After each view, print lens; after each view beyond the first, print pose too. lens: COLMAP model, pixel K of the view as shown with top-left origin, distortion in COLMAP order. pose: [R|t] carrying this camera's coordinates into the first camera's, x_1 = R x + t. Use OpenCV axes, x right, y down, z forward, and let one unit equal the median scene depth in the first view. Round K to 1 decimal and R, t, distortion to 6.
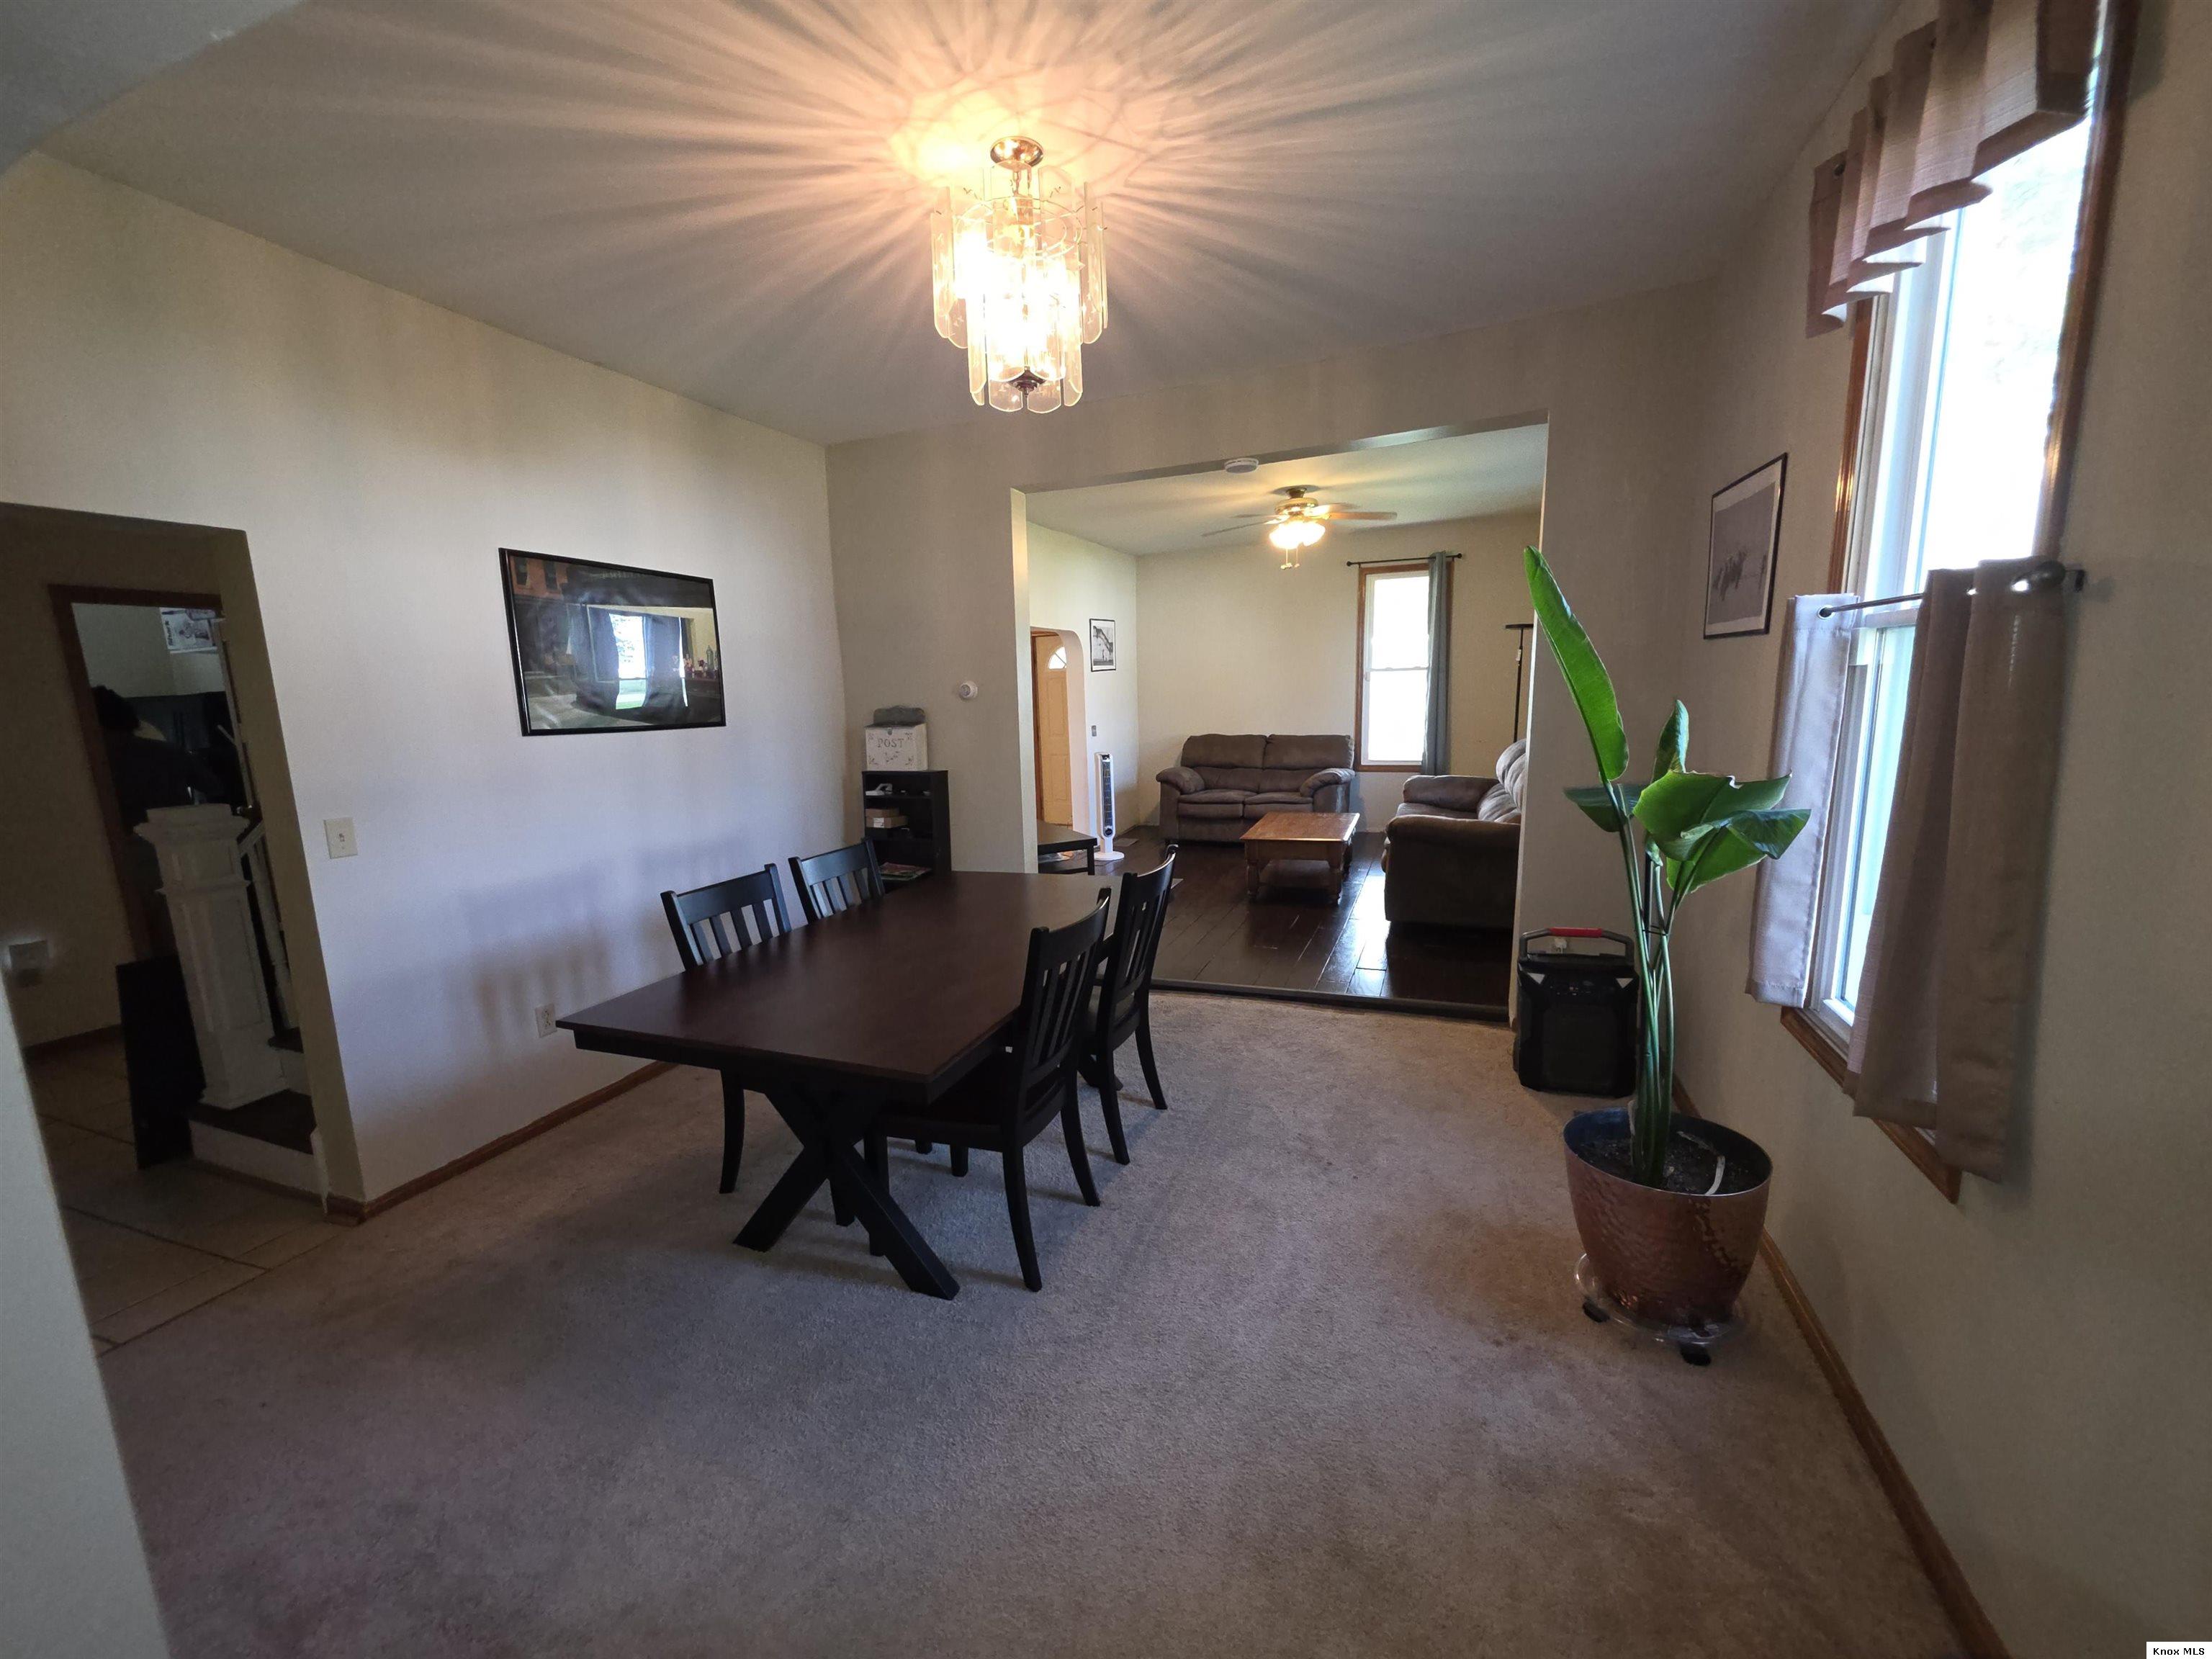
lens RADIAL K [[876.5, 0, 1098.4], [0, 876.5, 840.5], [0, 0, 1]] dist [0.000991, 0.000129]
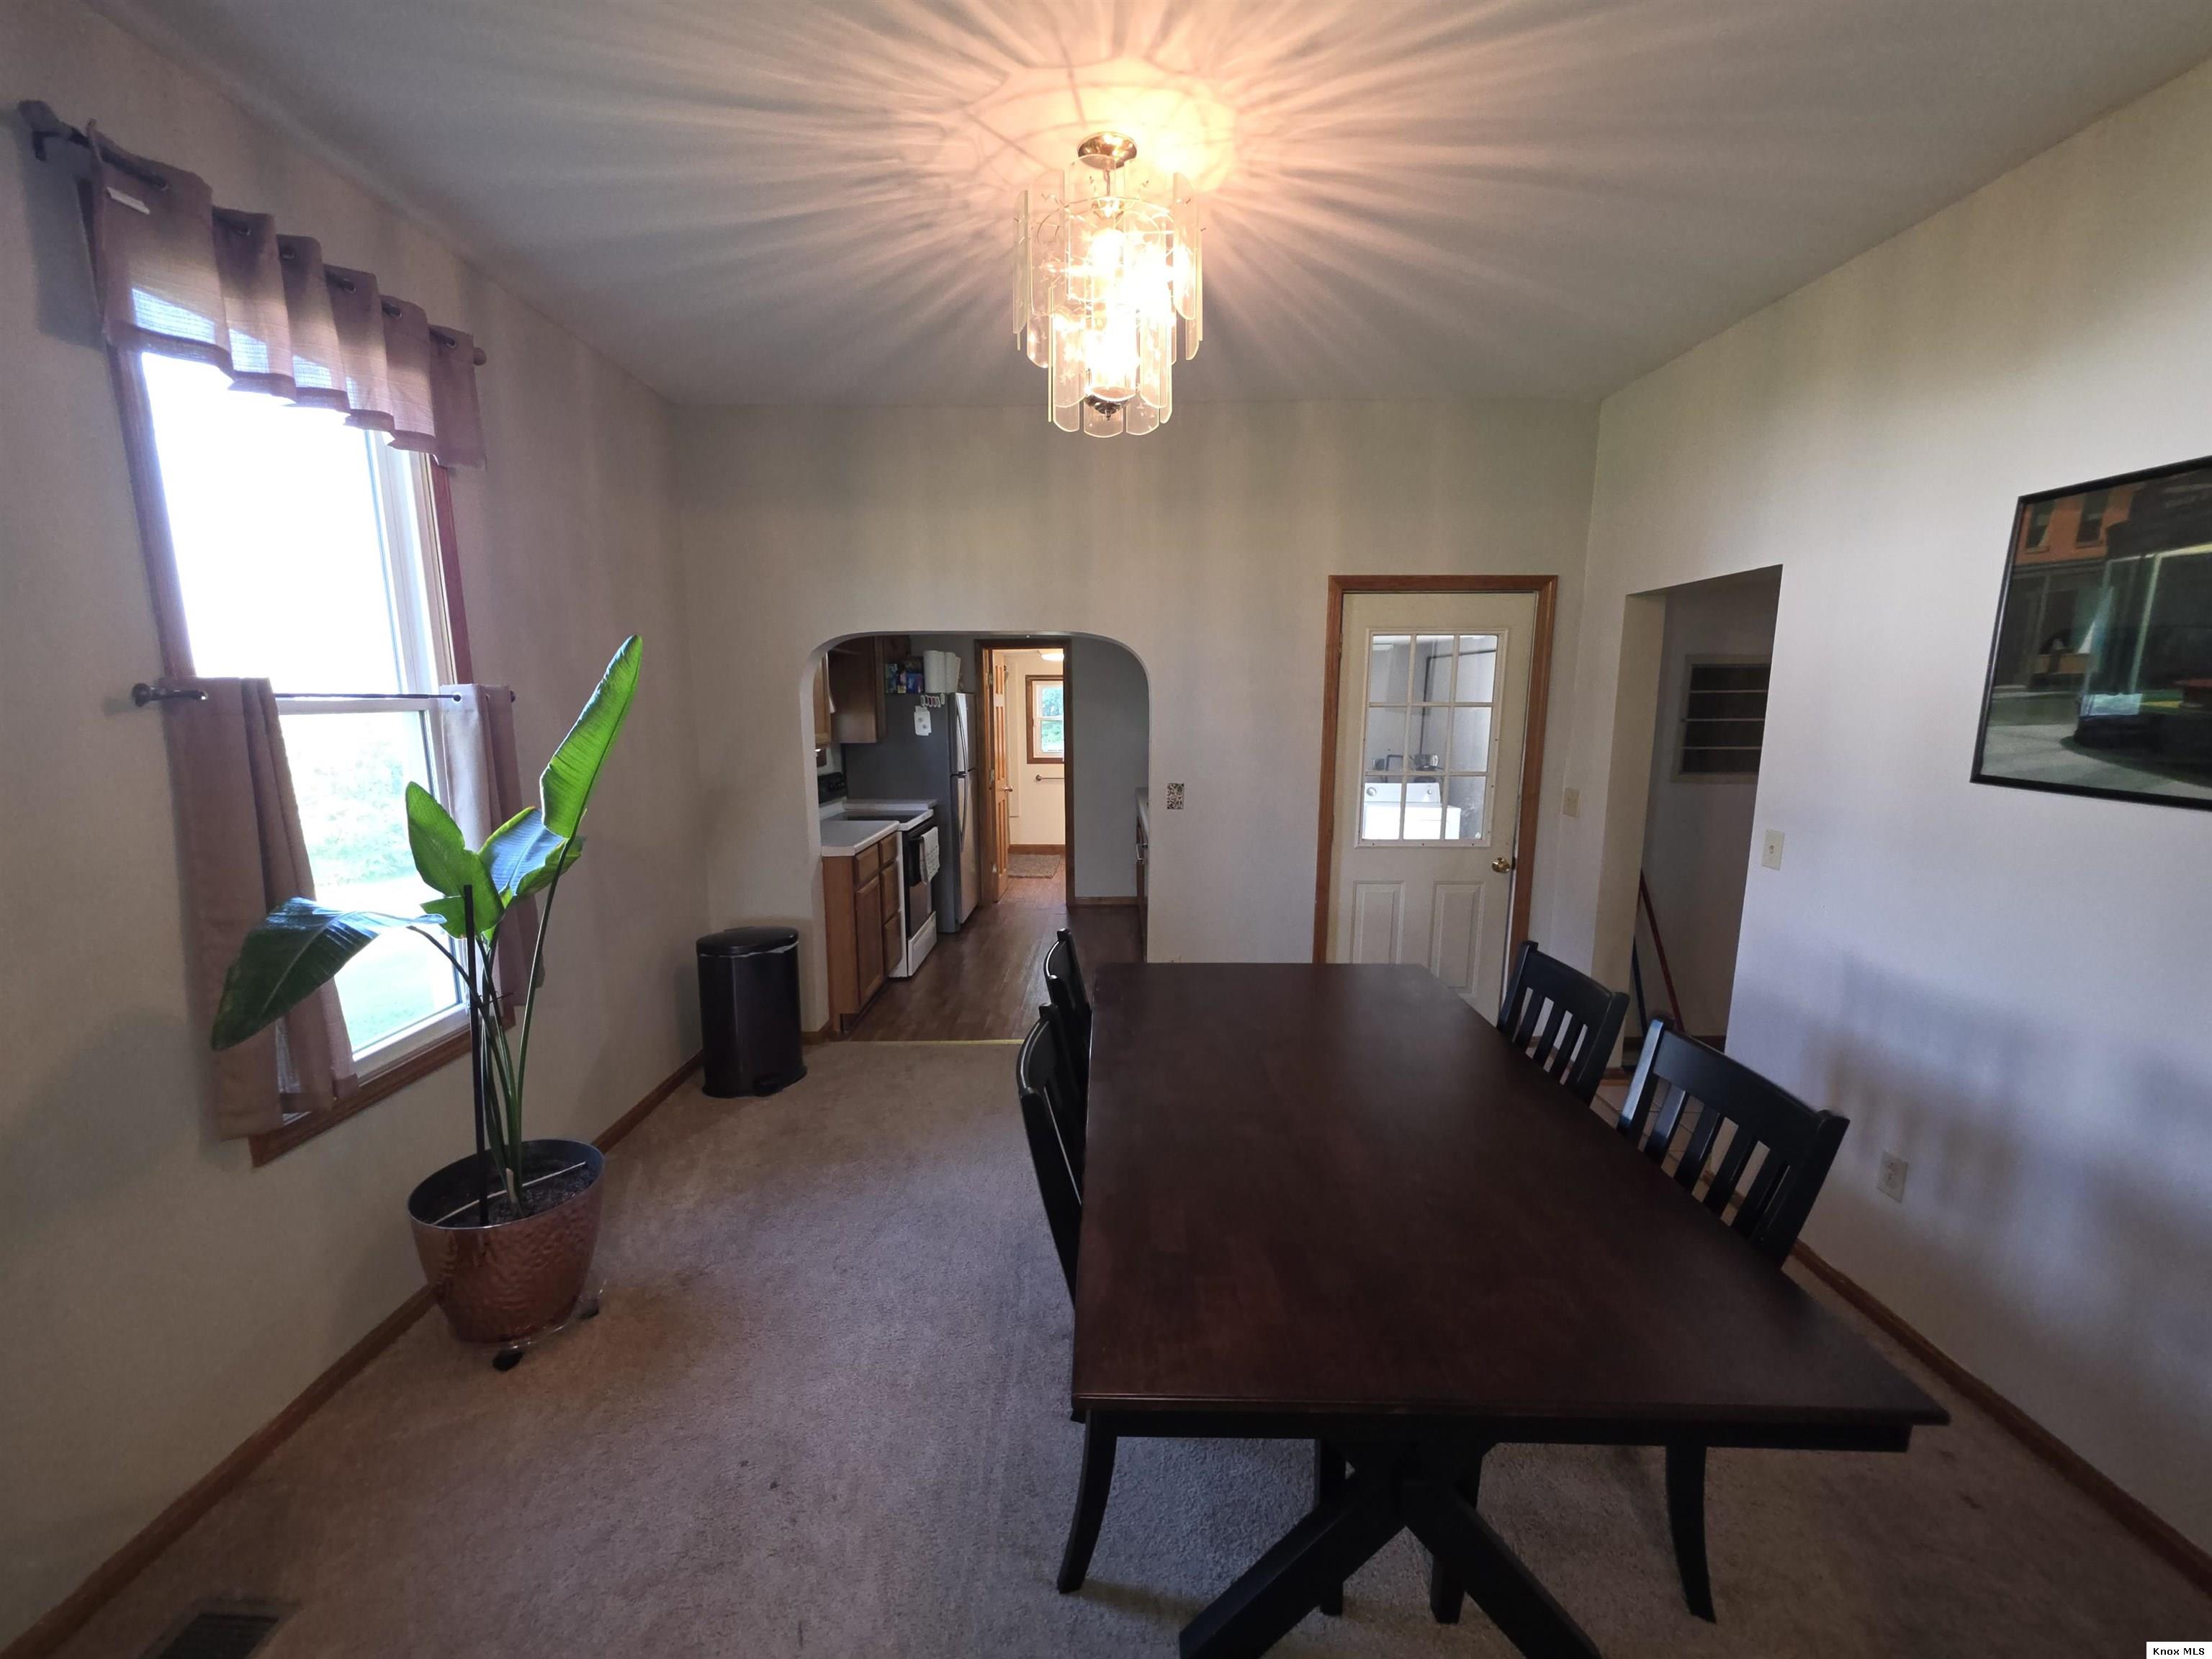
lens RADIAL K [[876.5, 0, 1099.5], [0, 876.5, 831.0], [0, 0, 1]] dist [0.000991, 0.000129]
pose [[-0.931520, 0.087345, -0.353046, 0.289370], [-0.031993, 0.947290, 0.318777, -0.400849], [0.362280, 0.308242, -0.879625, 1.974014]]
